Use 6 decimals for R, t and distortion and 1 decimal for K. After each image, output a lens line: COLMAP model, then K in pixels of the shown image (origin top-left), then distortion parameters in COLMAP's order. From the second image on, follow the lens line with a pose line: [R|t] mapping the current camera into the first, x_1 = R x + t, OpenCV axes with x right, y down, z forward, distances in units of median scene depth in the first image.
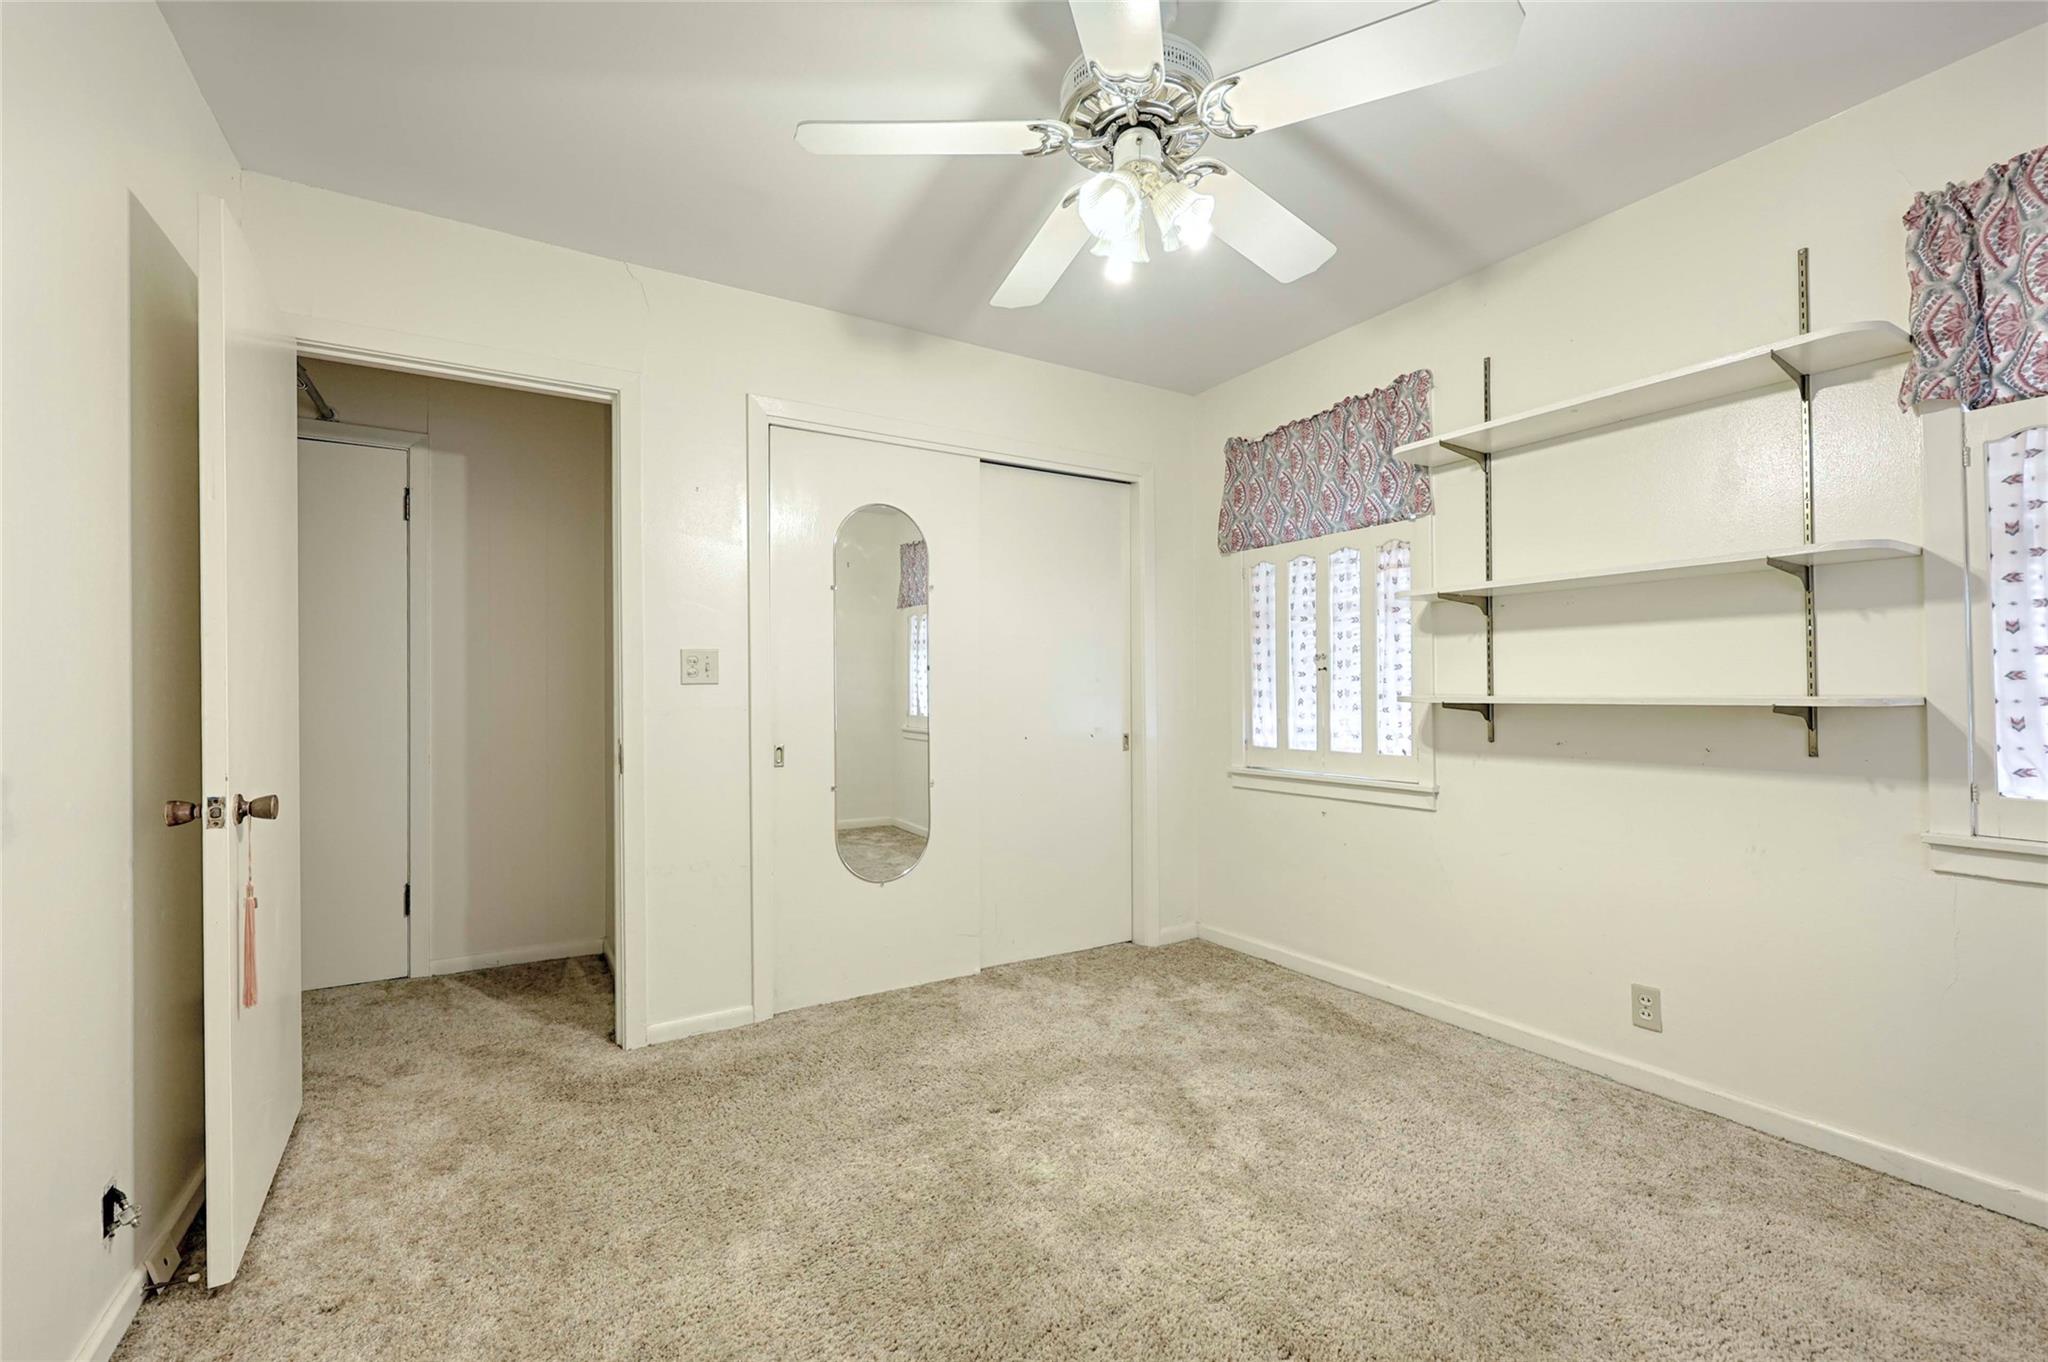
lens RADIAL K [[836.5, 0, 1028.0], [0, 836.5, 688.6], [0, 0, 1]] dist [0.001938, 0.000249]
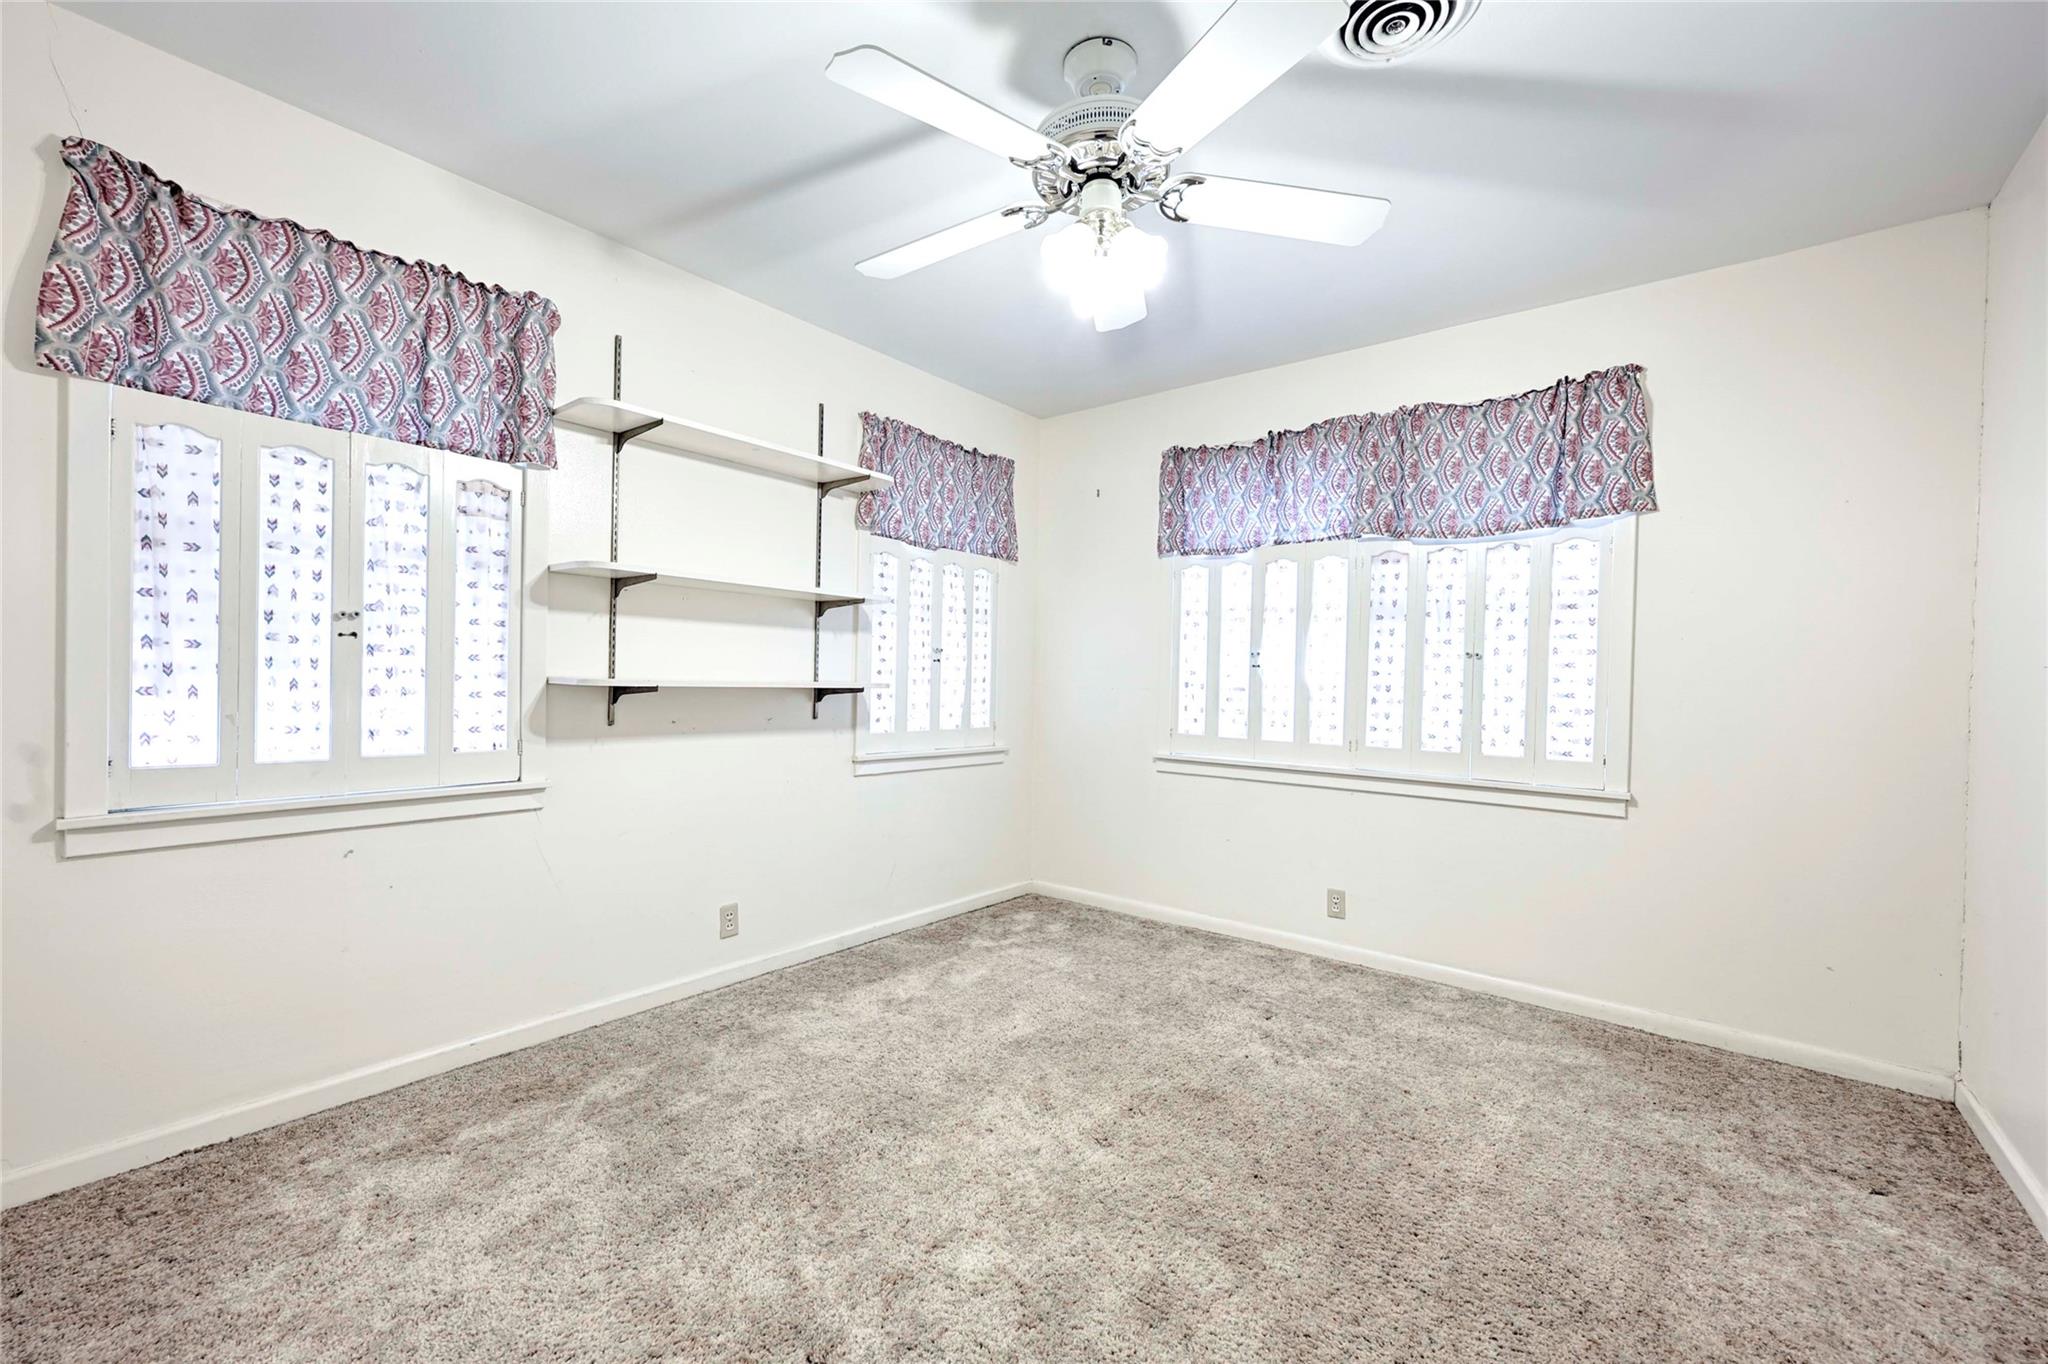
lens RADIAL K [[836.5, 0, 1028.0], [0, 836.5, 689.6], [0, 0, 1]] dist [0.001938, 0.000249]
pose [[-0.336124, -0.010861, 0.941755, -0.511259], [-0.022292, 0.999745, 0.003574, 0.006713], [-0.941554, -0.019792, -0.336280, 0.813713]]
